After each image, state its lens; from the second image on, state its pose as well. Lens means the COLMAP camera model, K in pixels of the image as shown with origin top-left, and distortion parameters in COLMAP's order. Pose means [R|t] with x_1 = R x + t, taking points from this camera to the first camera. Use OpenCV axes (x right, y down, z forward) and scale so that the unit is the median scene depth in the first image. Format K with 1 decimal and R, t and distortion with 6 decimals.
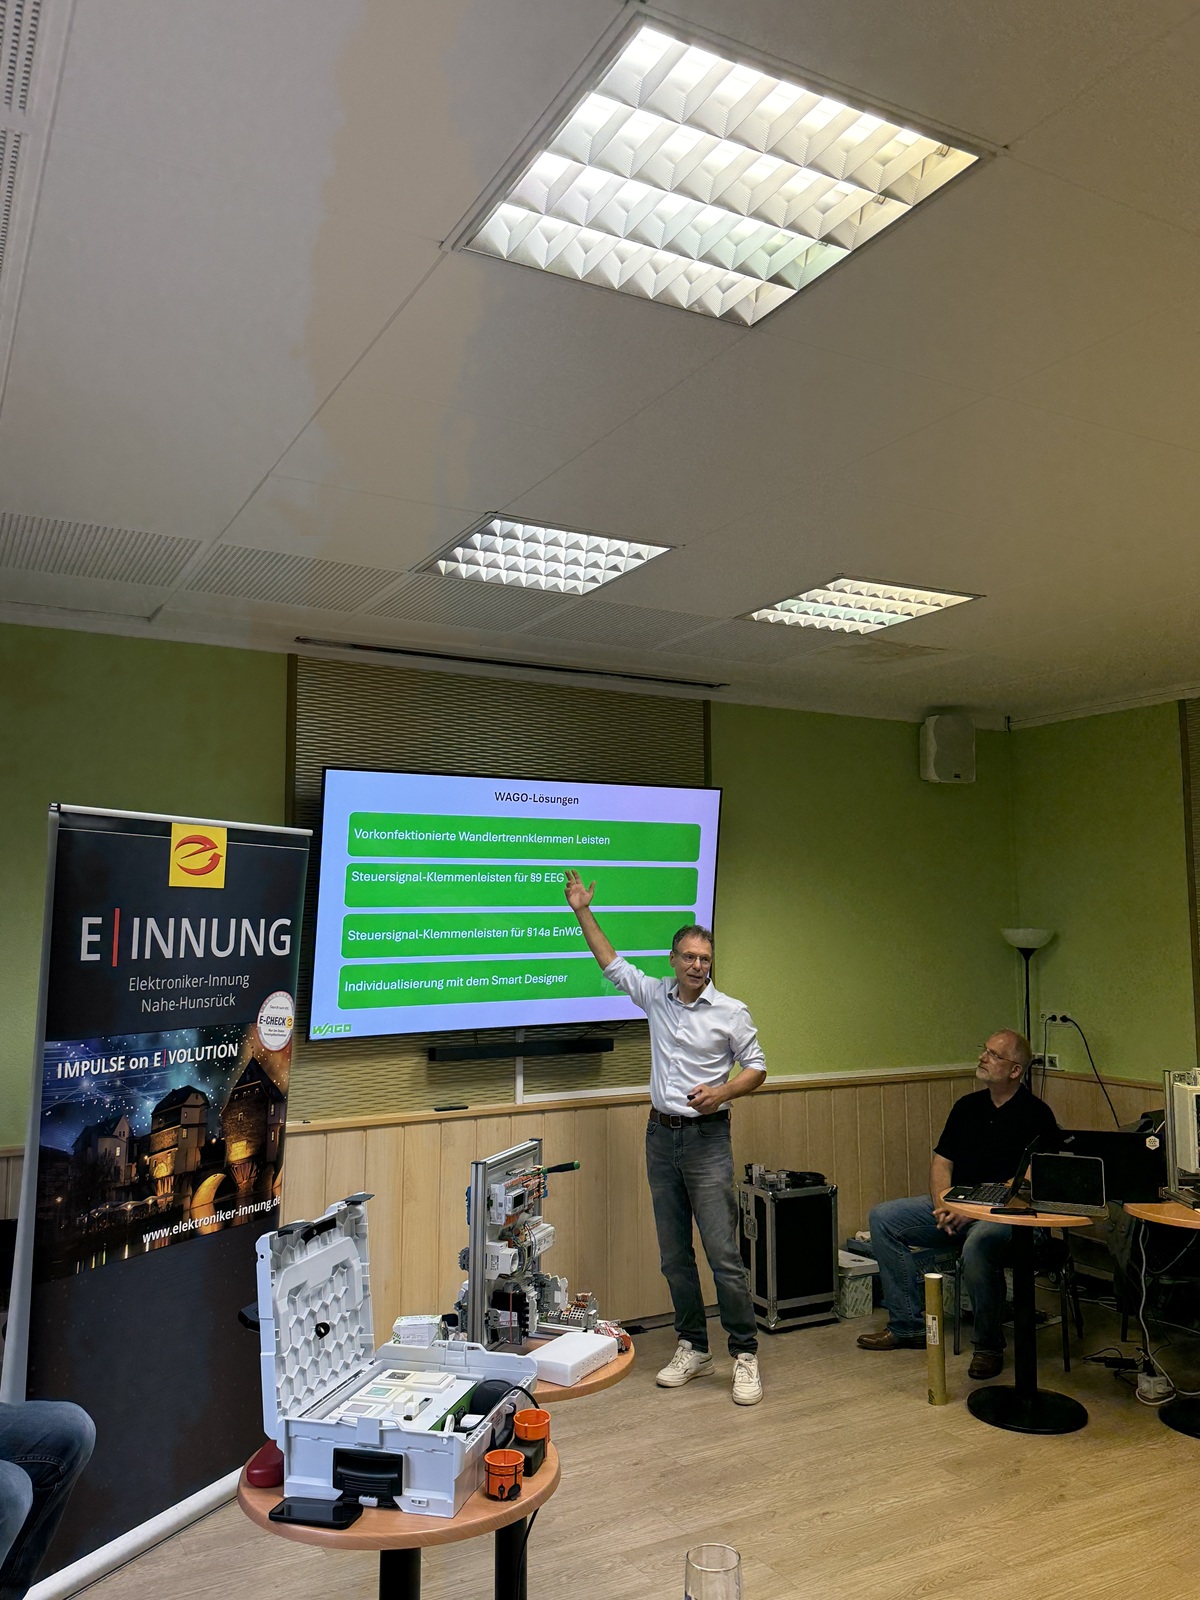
lens RADIAL K [[1269.7, 0, 610.1], [0, 1269.7, 800.2], [0, 0, 1]] dist [0.155430, -0.330997]
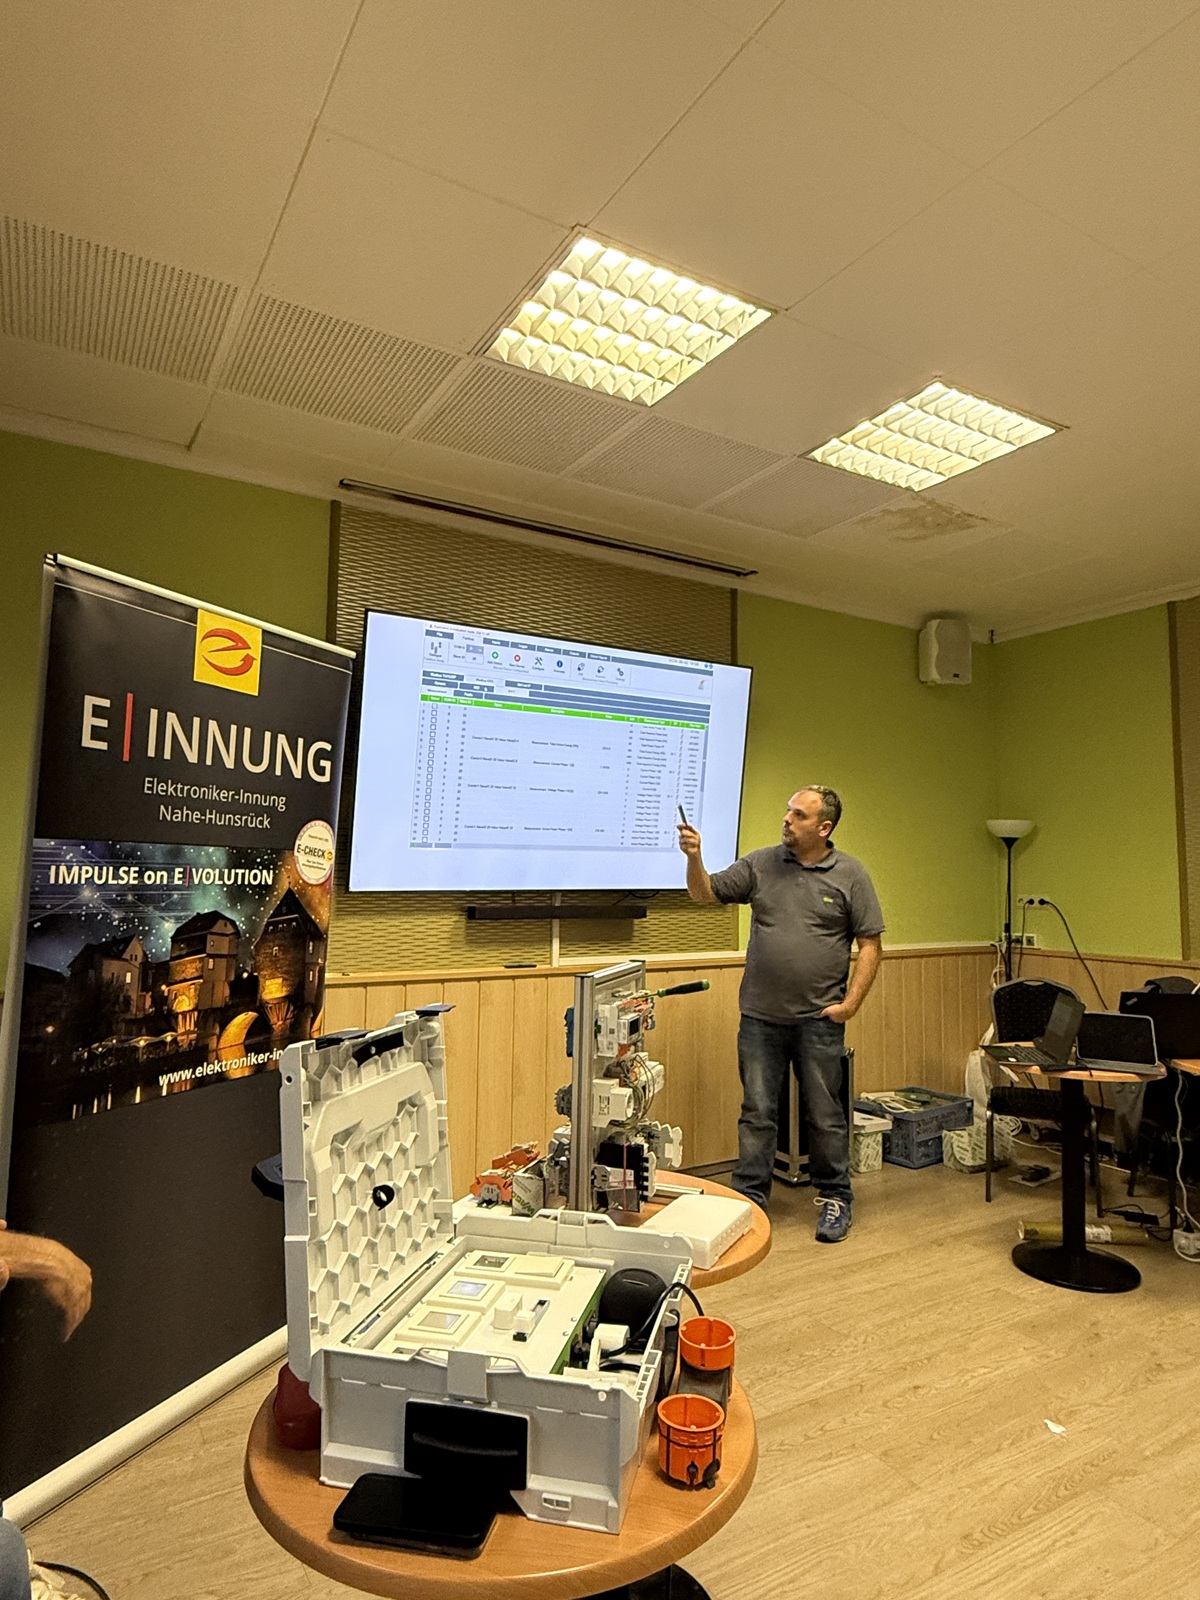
lens RADIAL K [[964.8, 0, 600.0], [0, 964.8, 800.0], [0, 0, 1]] dist [-0.002370, -0.000740]
pose [[0.999392, 0.016290, 0.030825, -0.089891], [-0.016805, 0.999722, 0.016515, 0.136285], [-0.030547, -0.017023, 0.999388, 0.350459]]
